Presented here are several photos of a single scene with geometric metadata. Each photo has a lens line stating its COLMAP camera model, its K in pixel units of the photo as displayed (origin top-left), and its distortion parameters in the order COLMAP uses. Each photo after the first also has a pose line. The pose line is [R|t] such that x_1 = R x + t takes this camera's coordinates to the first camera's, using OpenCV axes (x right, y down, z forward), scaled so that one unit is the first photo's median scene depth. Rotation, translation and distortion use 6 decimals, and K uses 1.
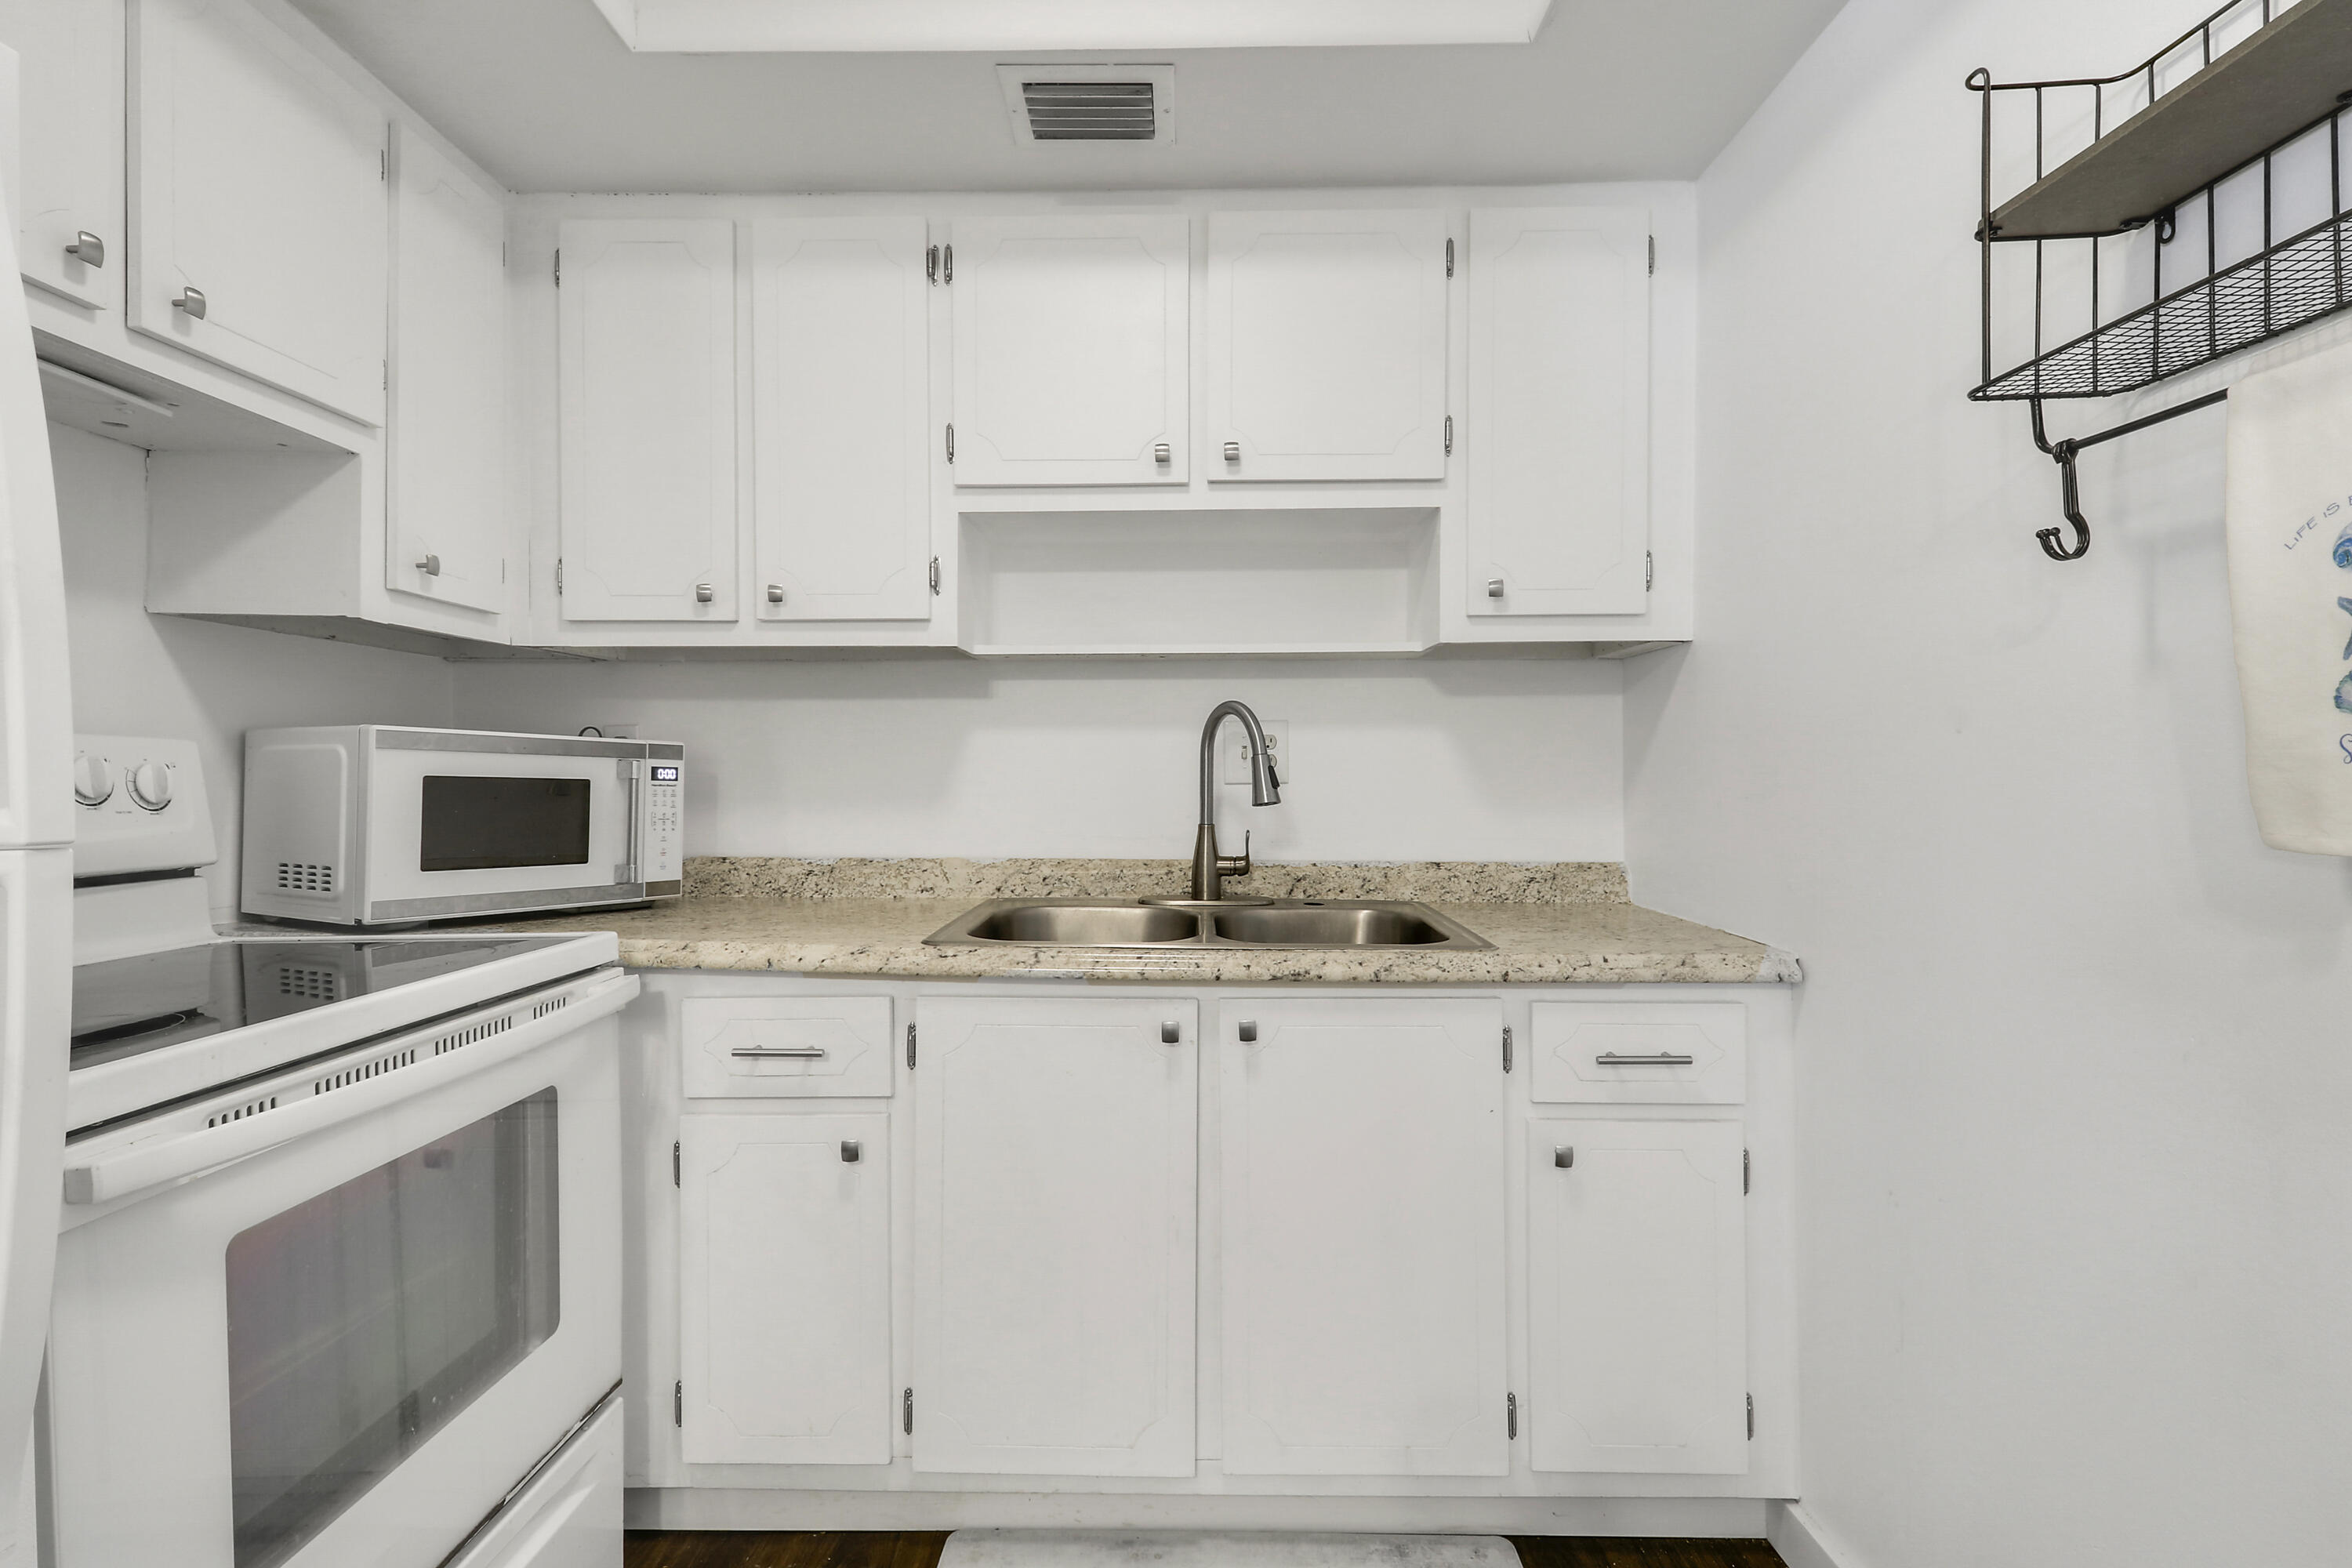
lens RADIAL K [[1104.0, 0, 1178.8], [0, 1104.0, 797.2], [0, 0, 1]] dist [0.004375, -0.008813]
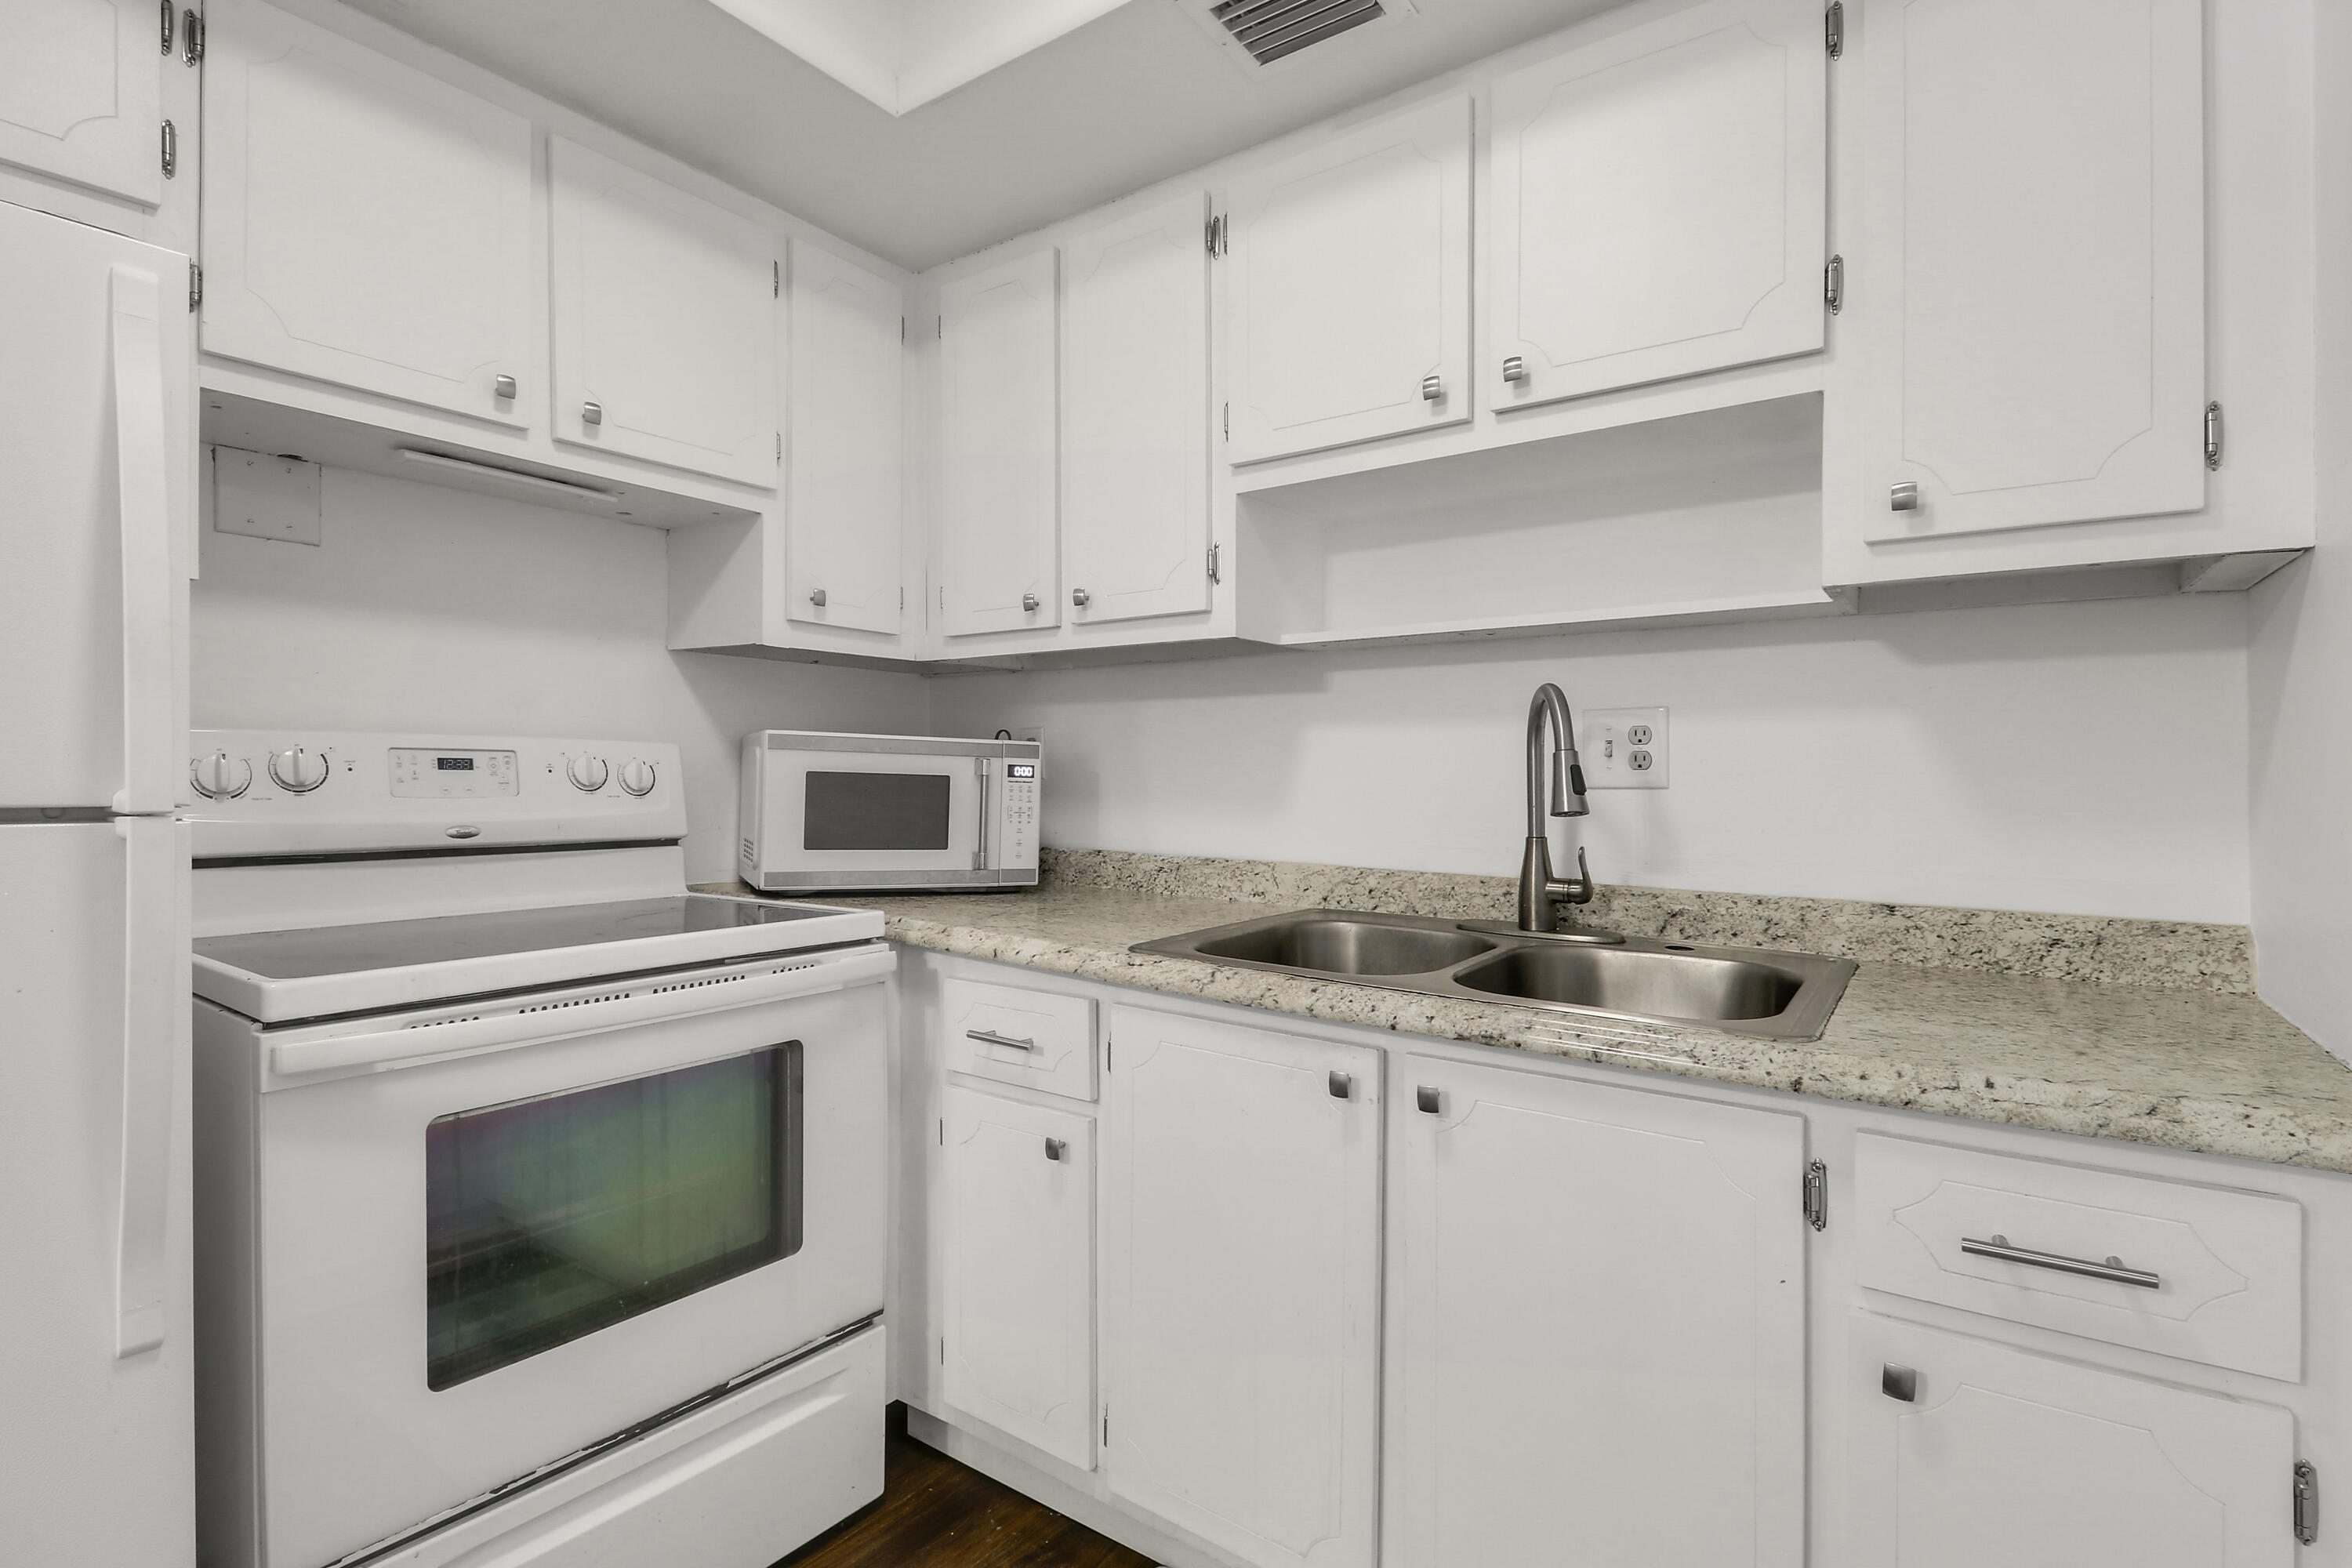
lens RADIAL K [[1104.0, 0, 1186.4], [0, 1104.0, 798.0], [0, 0, 1]] dist [0.004375, -0.008813]
pose [[0.820050, 0.018832, -0.571981, 0.324696], [-0.018865, 0.999805, 0.005871, -0.004490], [0.571980, 0.005977, 0.820246, 0.217303]]
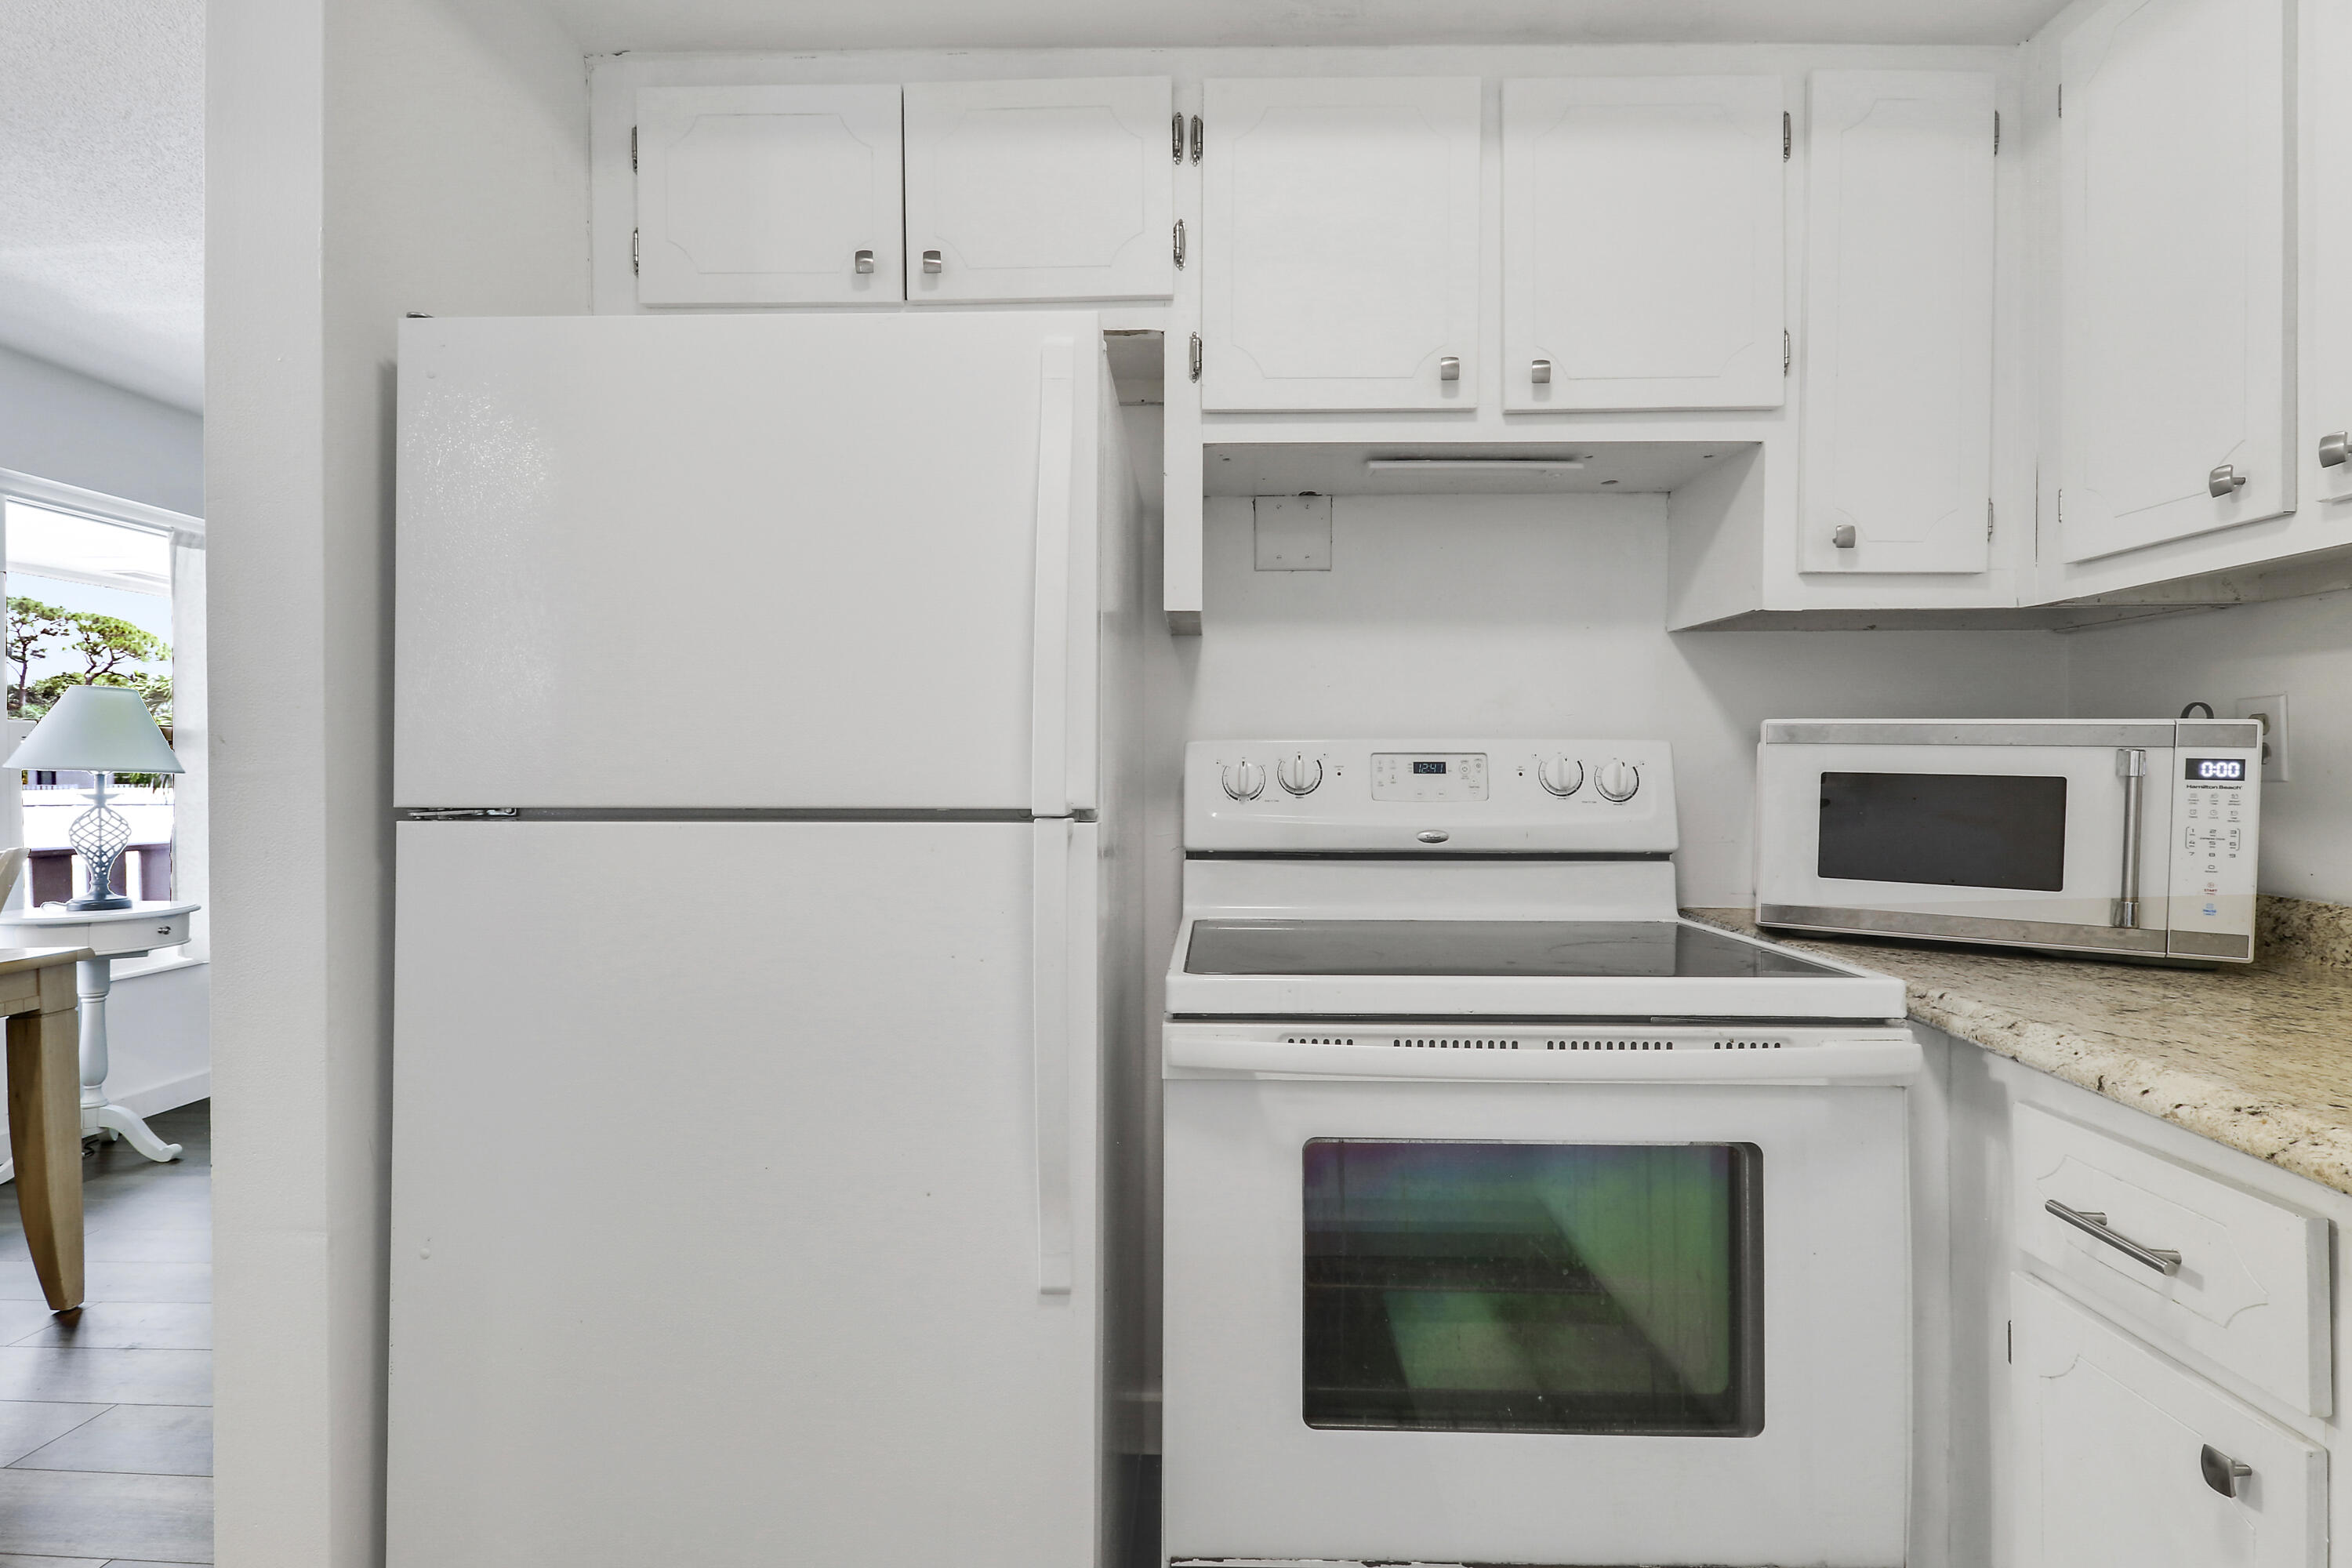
lens RADIAL K [[1104.0, 0, 1178.2], [0, 1104.0, 783.5], [0, 0, 1]] dist [0.004375, -0.008813]
pose [[-0.009878, 0.011812, -0.999881, 0.209209], [-0.017910, 0.999768, 0.011987, -0.010477], [0.999791, 0.018027, -0.009664, 0.434333]]
